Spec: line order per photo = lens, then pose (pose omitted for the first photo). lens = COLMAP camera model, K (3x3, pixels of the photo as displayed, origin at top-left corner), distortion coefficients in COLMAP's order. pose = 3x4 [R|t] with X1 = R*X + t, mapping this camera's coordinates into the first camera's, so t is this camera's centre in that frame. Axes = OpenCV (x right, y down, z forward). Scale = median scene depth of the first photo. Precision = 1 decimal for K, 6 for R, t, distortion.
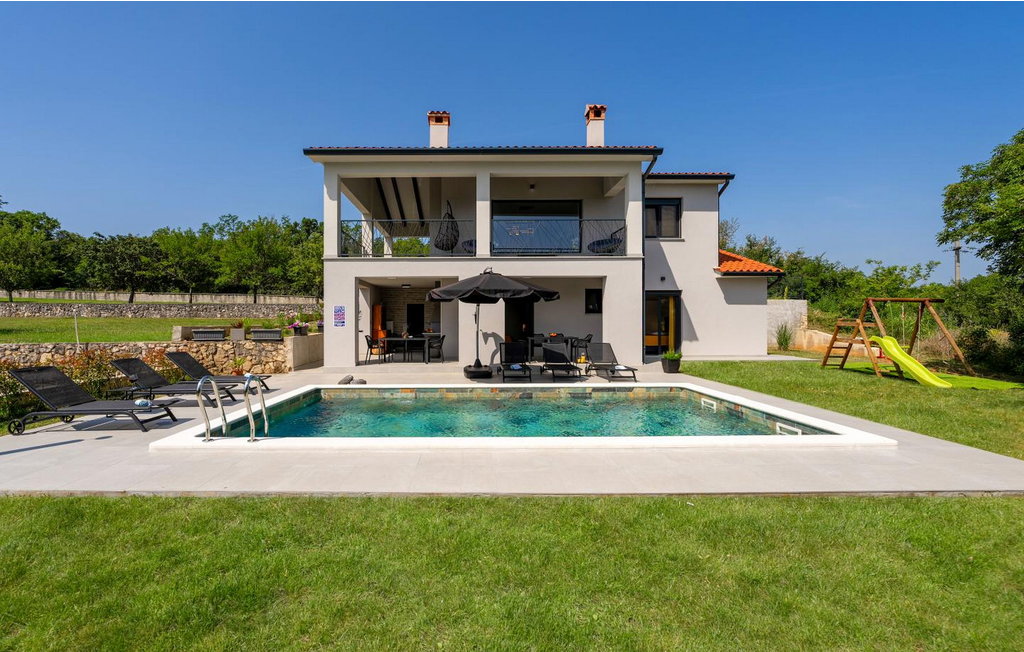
lens RADIAL K [[433.9, 0, 467.8], [0, 433.9, 320.2], [0, 0, 1]] dist [-0.011541, 0.000051]
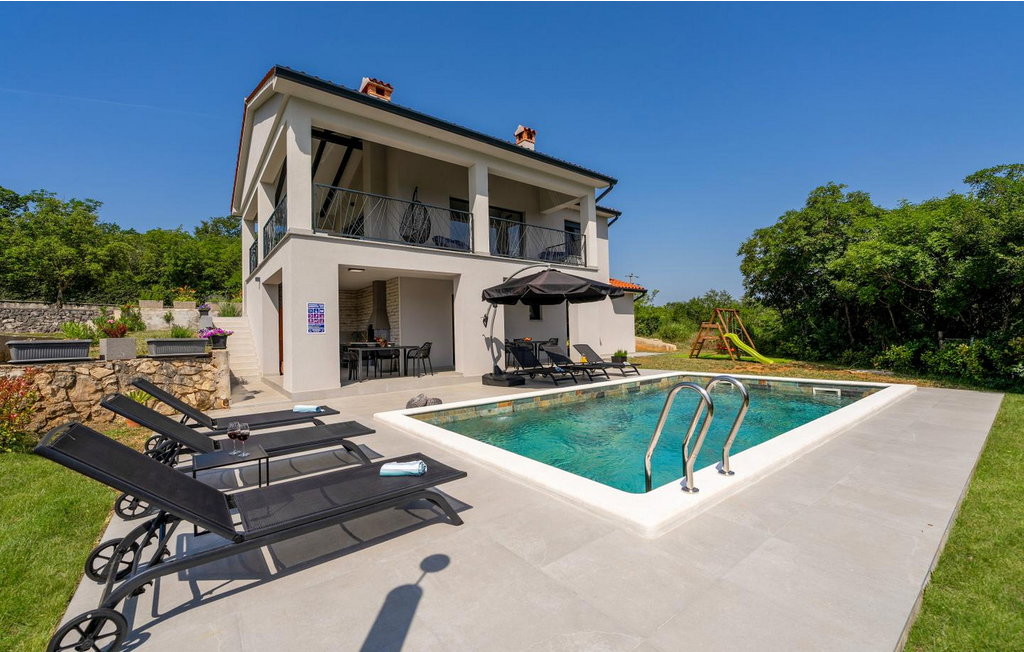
lens RADIAL K [[416.9, 0, 513.4], [0, 416.9, 317.3], [0, 0, 1]] dist [-0.009053, 0.000254]
pose [[0.785844, 0.010860, 0.618330, -0.473965], [0.017238, 0.999073, -0.039455, 0.023038], [-0.618185, 0.041664, 0.784928, 0.279683]]
